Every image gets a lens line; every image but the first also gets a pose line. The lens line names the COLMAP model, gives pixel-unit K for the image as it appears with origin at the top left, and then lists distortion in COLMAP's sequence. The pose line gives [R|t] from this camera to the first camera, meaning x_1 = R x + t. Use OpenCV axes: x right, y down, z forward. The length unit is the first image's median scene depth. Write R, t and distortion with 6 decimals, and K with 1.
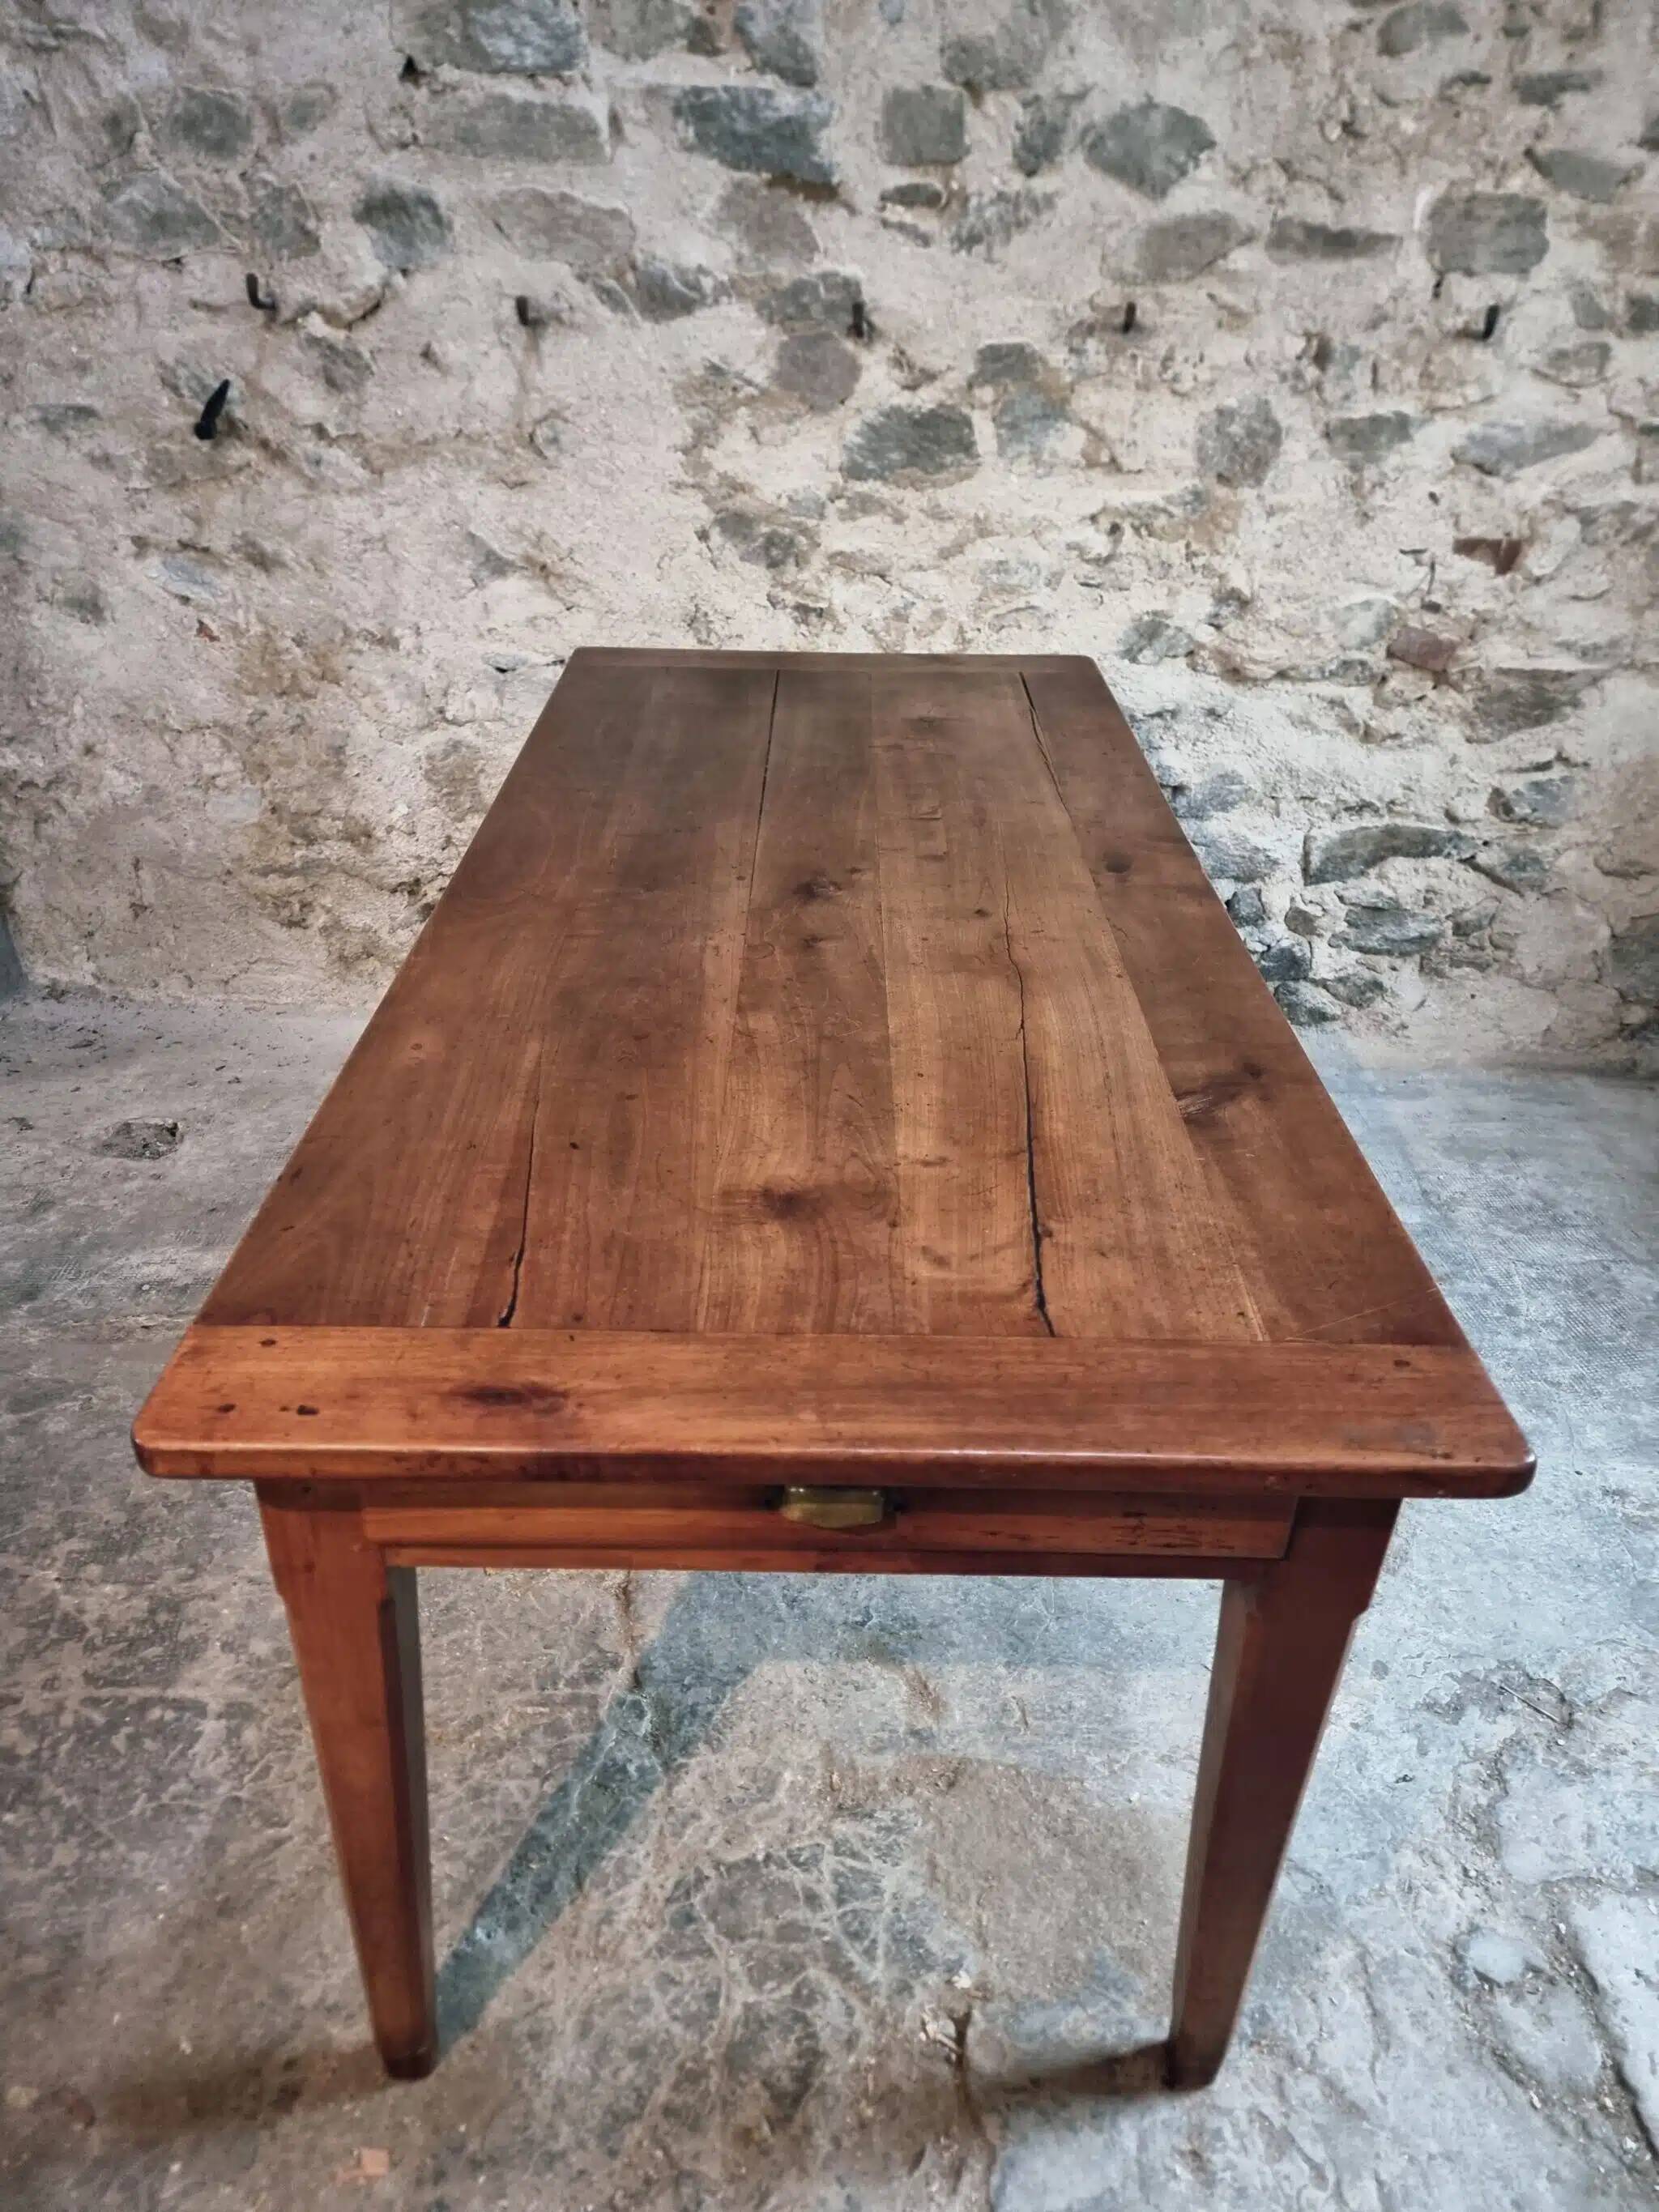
lens RADIAL K [[1541.5, 0, 832.9], [0, 1541.5, 1115.5], [0, 0, 1]] dist [0.059946, -0.051331]
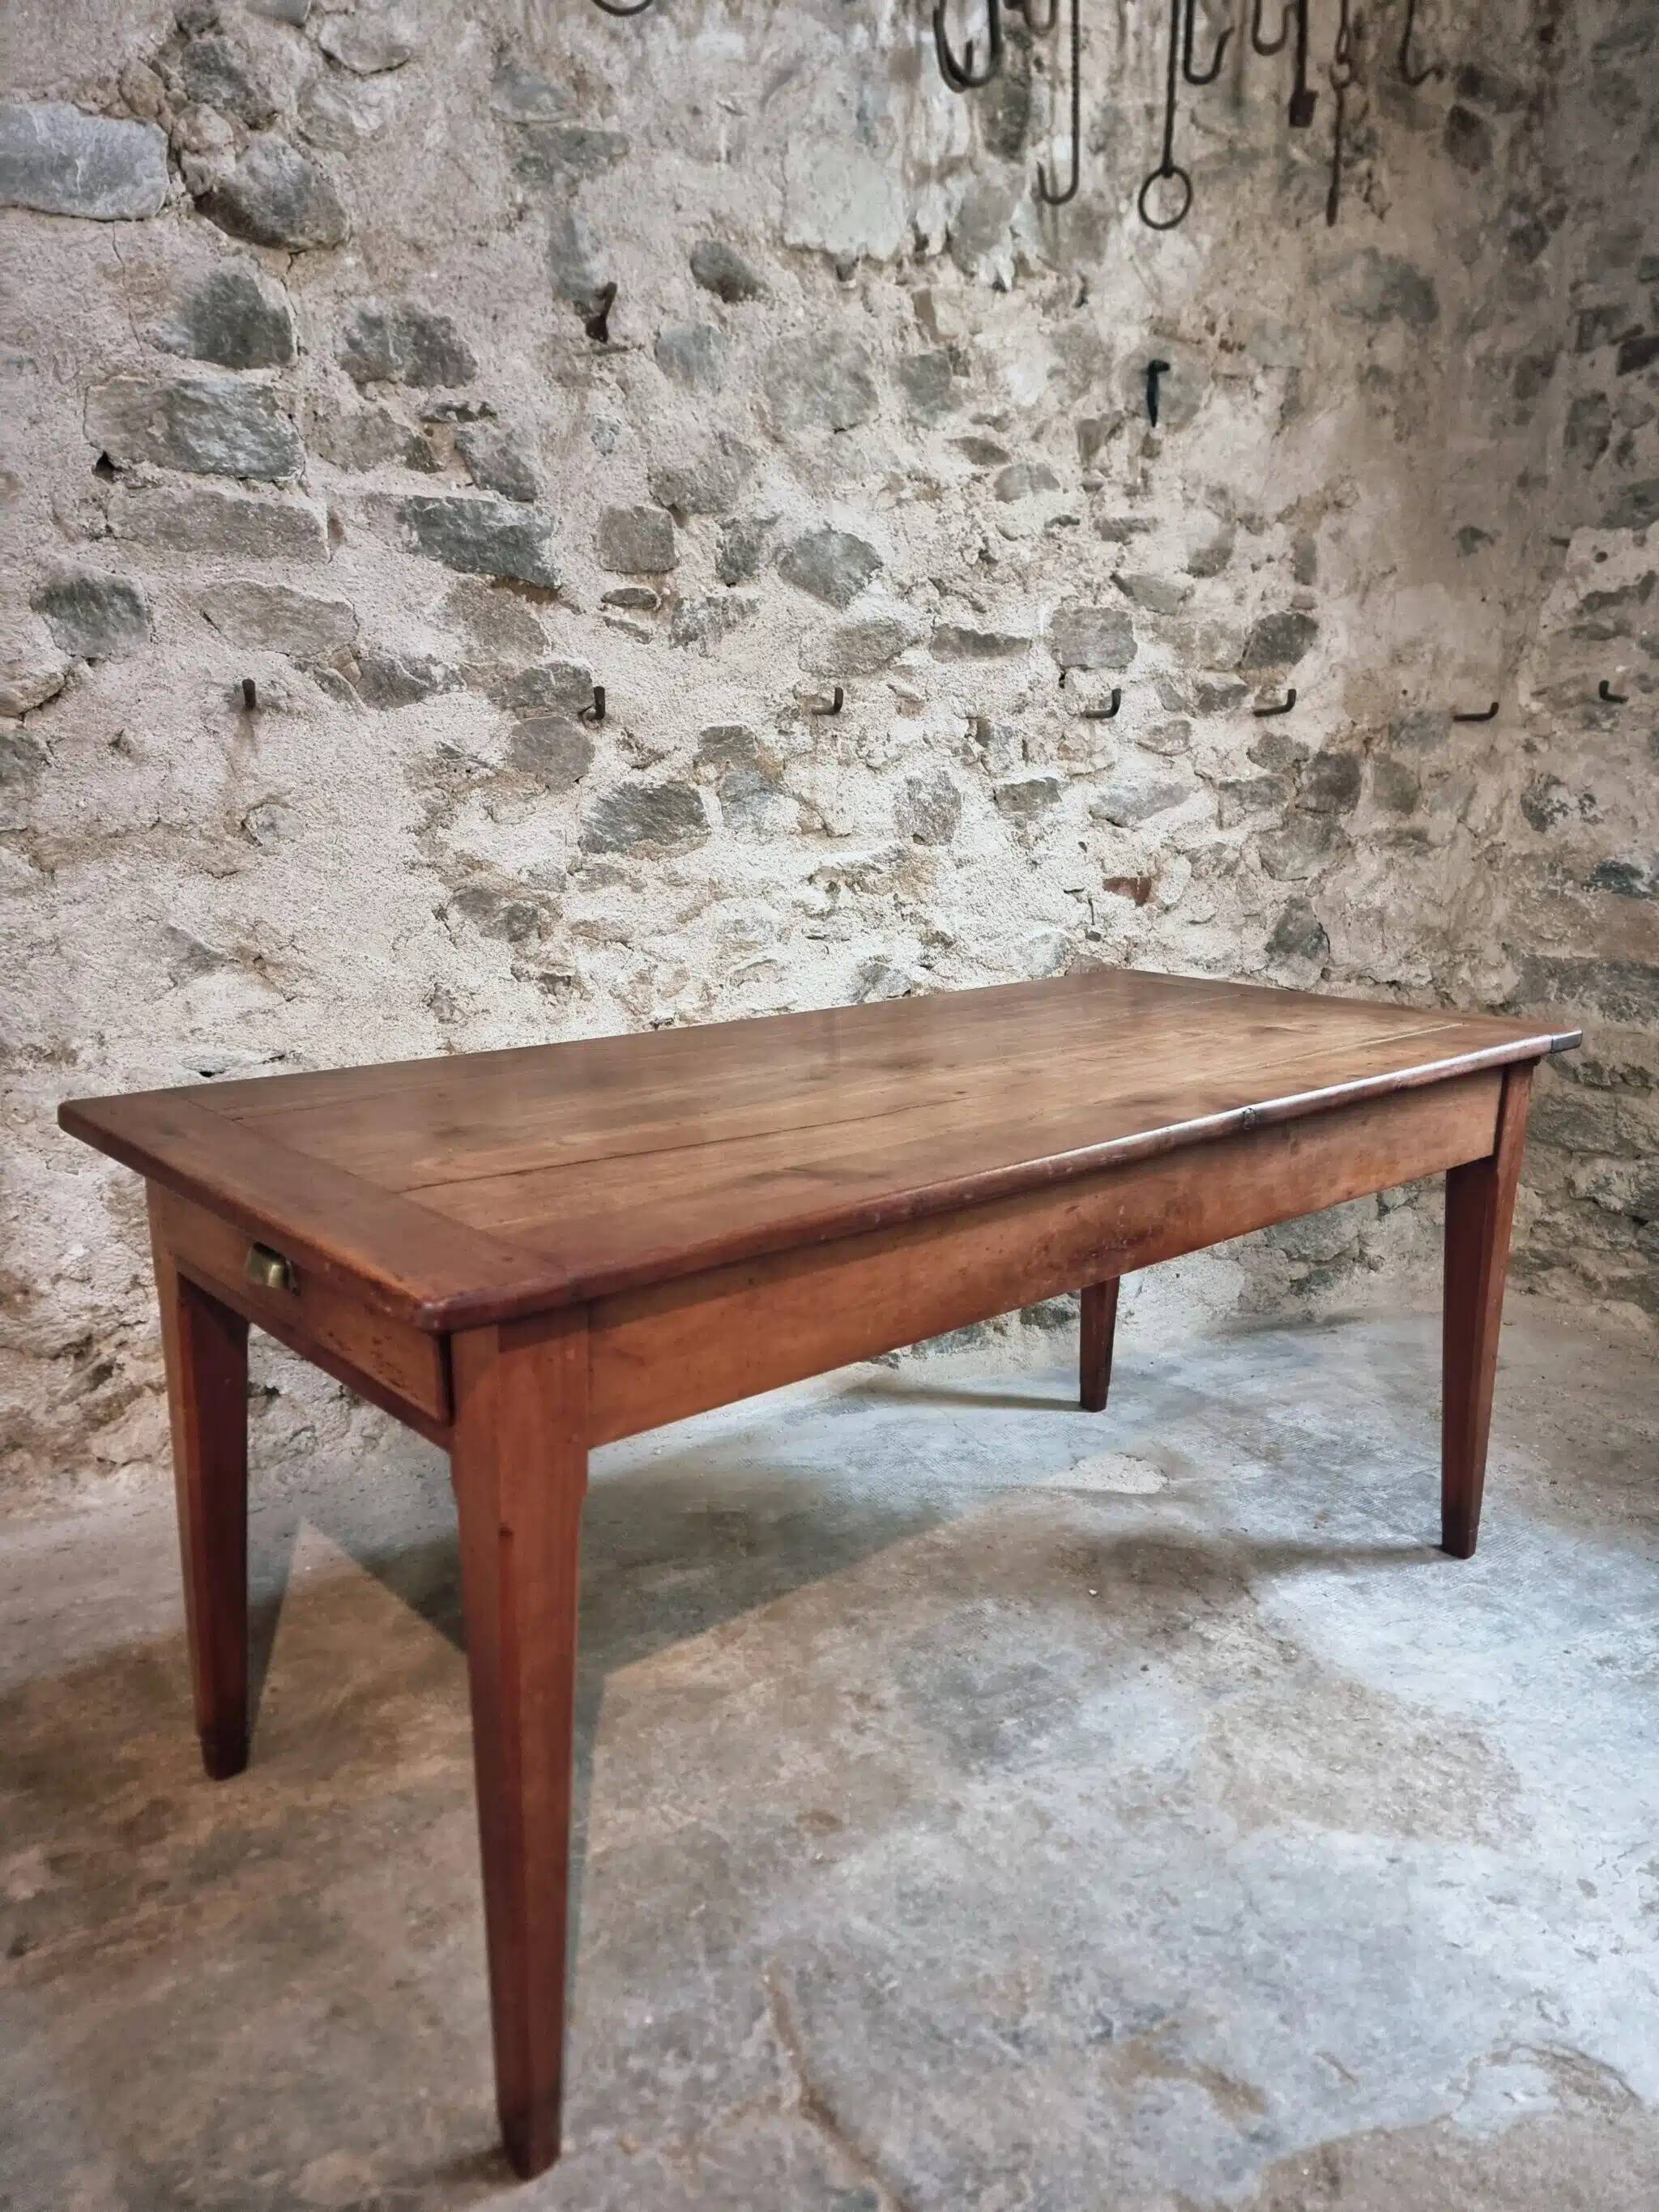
lens RADIAL K [[1525.4, 0, 822.7], [0, 1525.4, 1119.5], [0, 0, 1]] dist [0.090142, -0.085041]
pose [[0.907002, -0.113358, 0.405582, -0.281186], [0.226381, 0.943344, -0.242597, 0.028837], [-0.355104, 0.311852, 0.881277, 0.131999]]
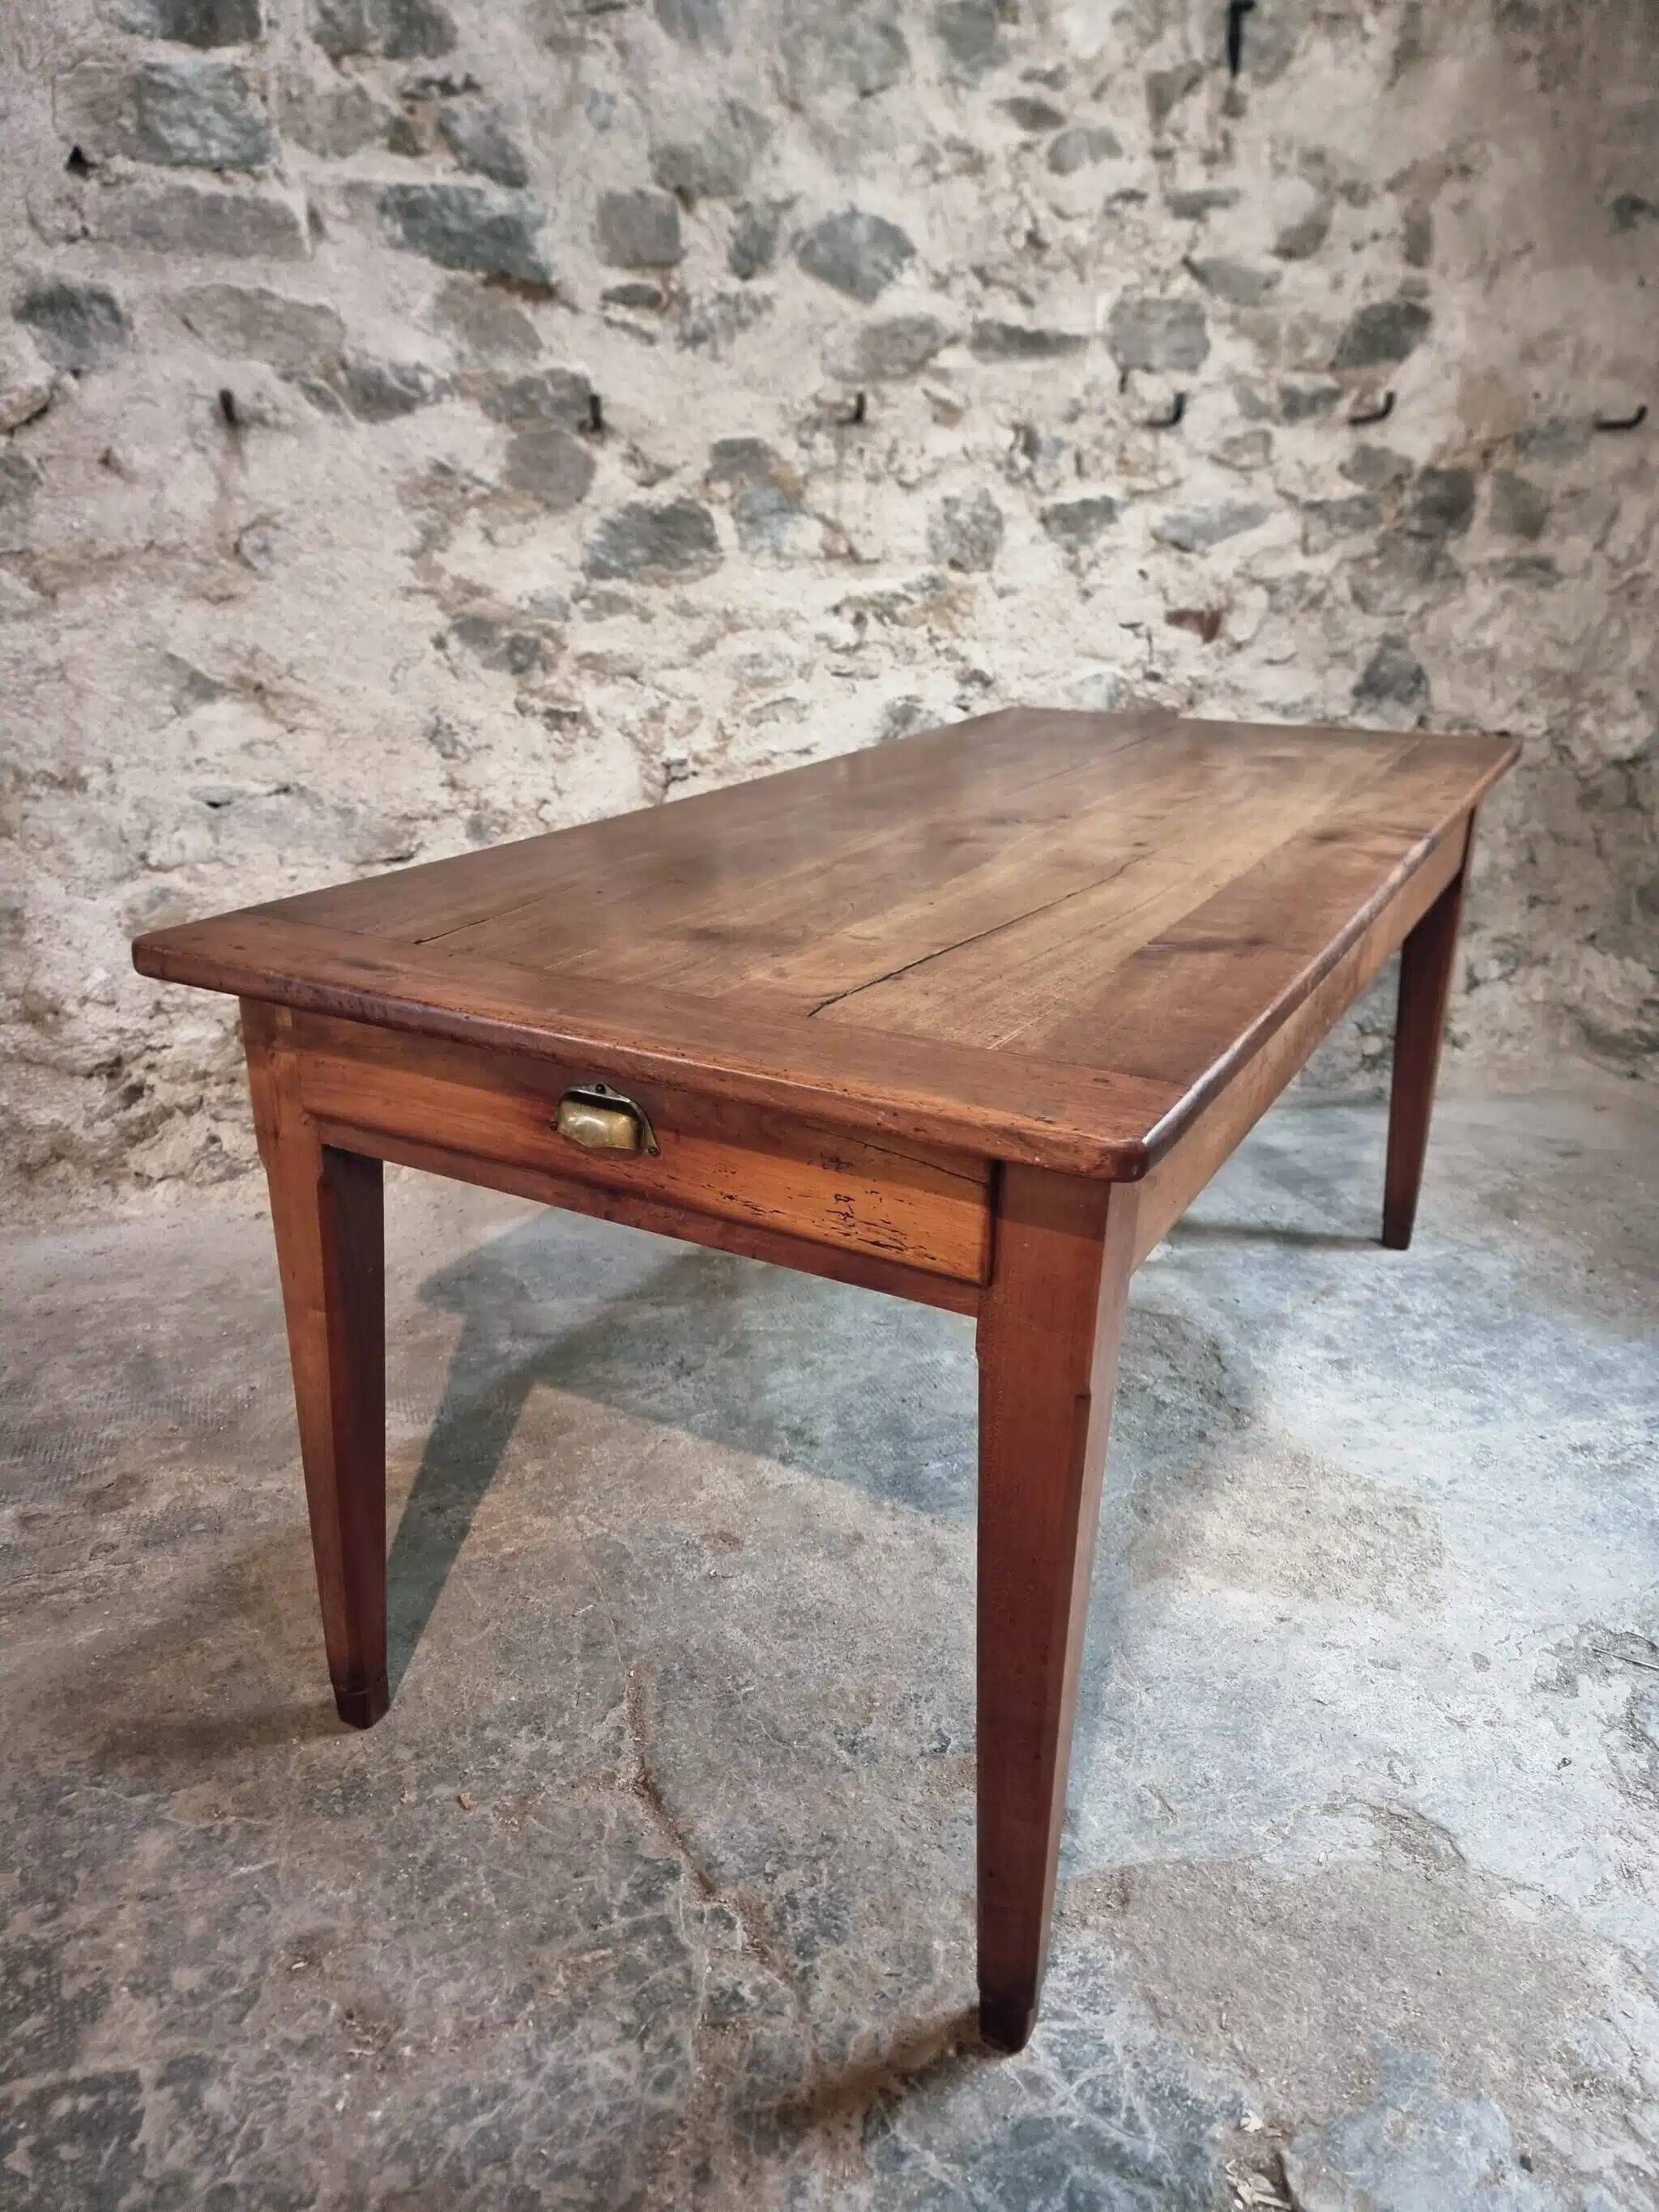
lens RADIAL K [[1547.5, 0, 822.9], [0, 1547.5, 1099.5], [0, 0, 1]] dist [0.060842, -0.054992]
pose [[0.953652, -0.128350, 0.272167, -0.162021], [0.171113, 0.975308, -0.139623, 0.066067], [-0.247526, 0.179723, 0.952066, 0.108225]]
